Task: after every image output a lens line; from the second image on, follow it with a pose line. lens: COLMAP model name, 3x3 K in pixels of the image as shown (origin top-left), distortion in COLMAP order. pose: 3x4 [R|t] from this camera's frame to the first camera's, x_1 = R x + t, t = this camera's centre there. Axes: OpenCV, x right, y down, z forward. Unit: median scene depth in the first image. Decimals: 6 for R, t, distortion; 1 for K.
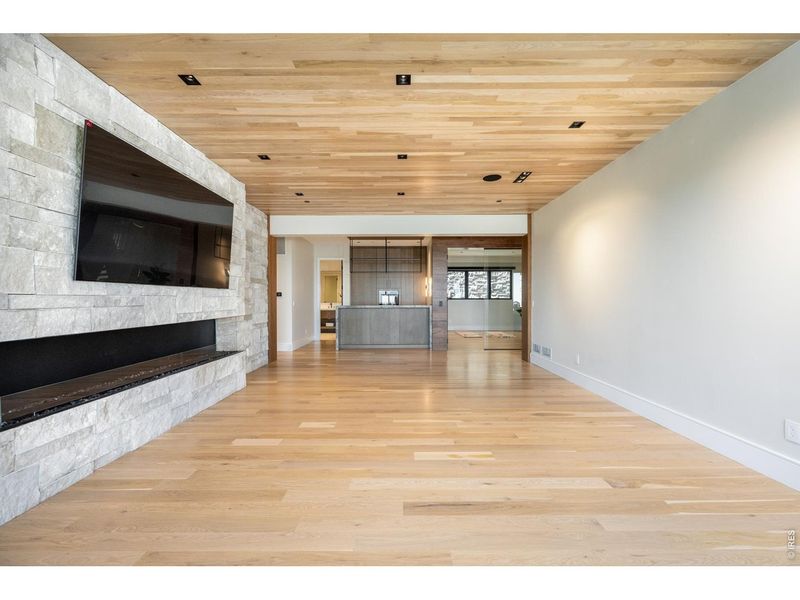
lens RADIAL K [[362.5, 0, 403.1], [0, 362.5, 300.2], [0, 0, 1]] dist [0.000328, 0.000272]
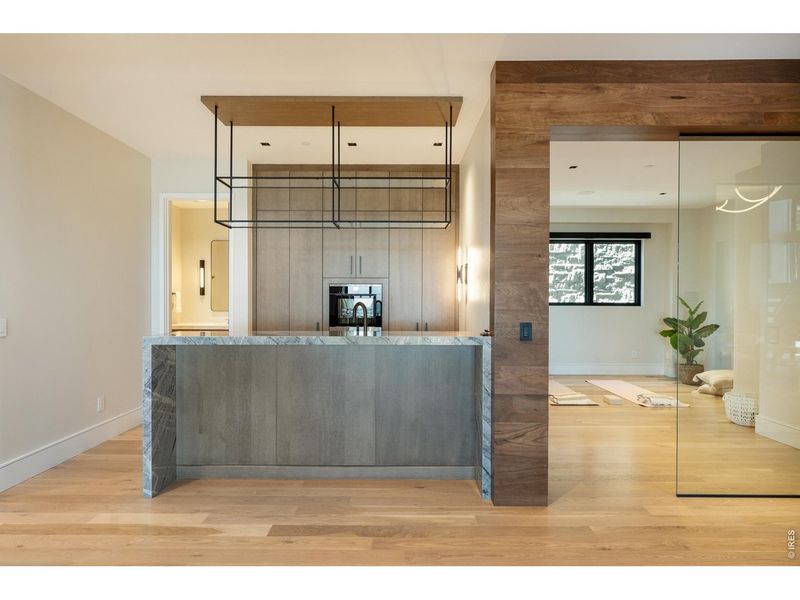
lens RADIAL K [[362.5, 0, 403.1], [0, 362.5, 300.2], [0, 0, 1]] dist [0.000328, 0.000272]
pose [[0.999883, 0.001920, -0.015189, 0.016944], [-0.001828, 0.999980, 0.006077, -0.014070], [0.015200, -0.006049, 0.999866, 0.695912]]
